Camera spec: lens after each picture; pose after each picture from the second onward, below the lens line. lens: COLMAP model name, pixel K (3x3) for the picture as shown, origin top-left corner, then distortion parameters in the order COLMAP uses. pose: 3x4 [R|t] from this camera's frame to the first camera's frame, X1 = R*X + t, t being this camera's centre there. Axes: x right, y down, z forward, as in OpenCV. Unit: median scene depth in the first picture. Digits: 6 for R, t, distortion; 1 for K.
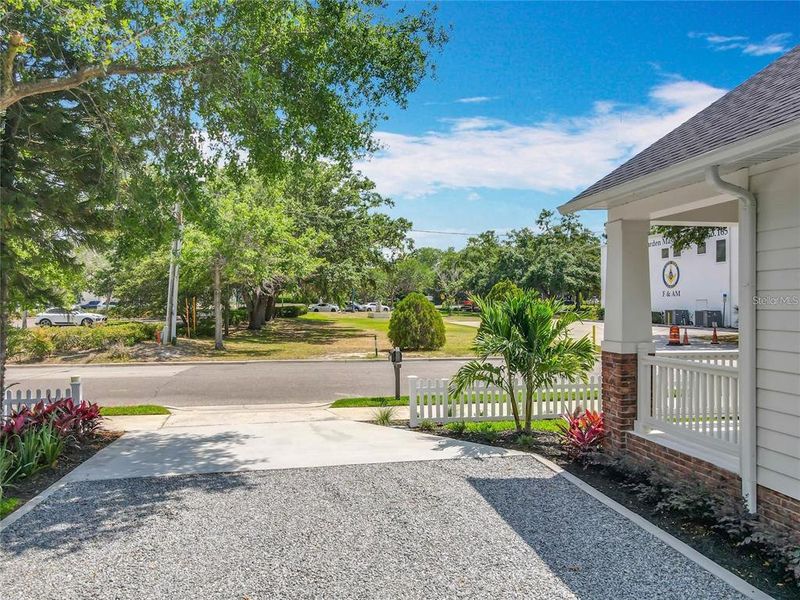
lens RADIAL K [[589.0, 0, 401.0], [0, 589.0, 300.2], [0, 0, 1]] dist [-0.008220, 0.001809]
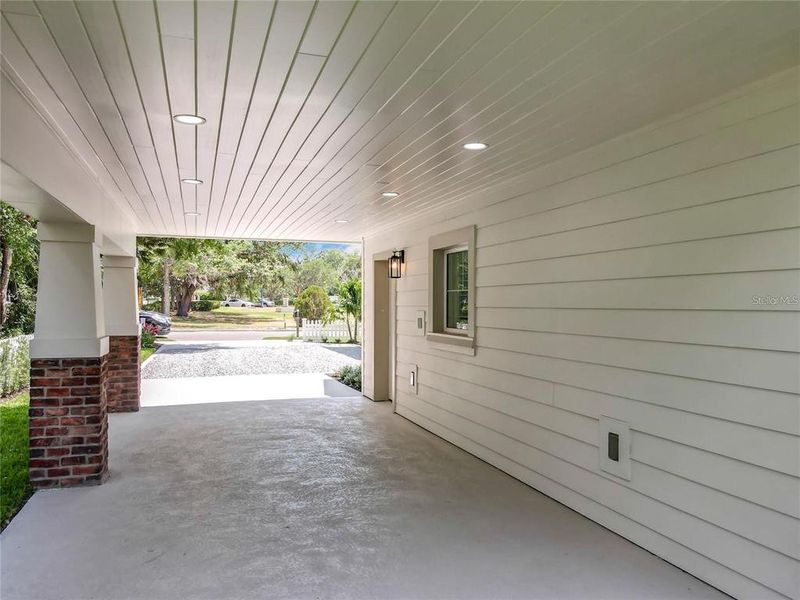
lens RADIAL K [[589.0, 0, 397.1], [0, 589.0, 300.1], [0, 0, 1]] dist [-0.008220, 0.001809]
pose [[0.988856, 0.011469, 0.148436, 0.009678], [-0.011205, 0.999934, -0.002610, 0.017238], [-0.148456, 0.000918, 0.988919, -0.298954]]
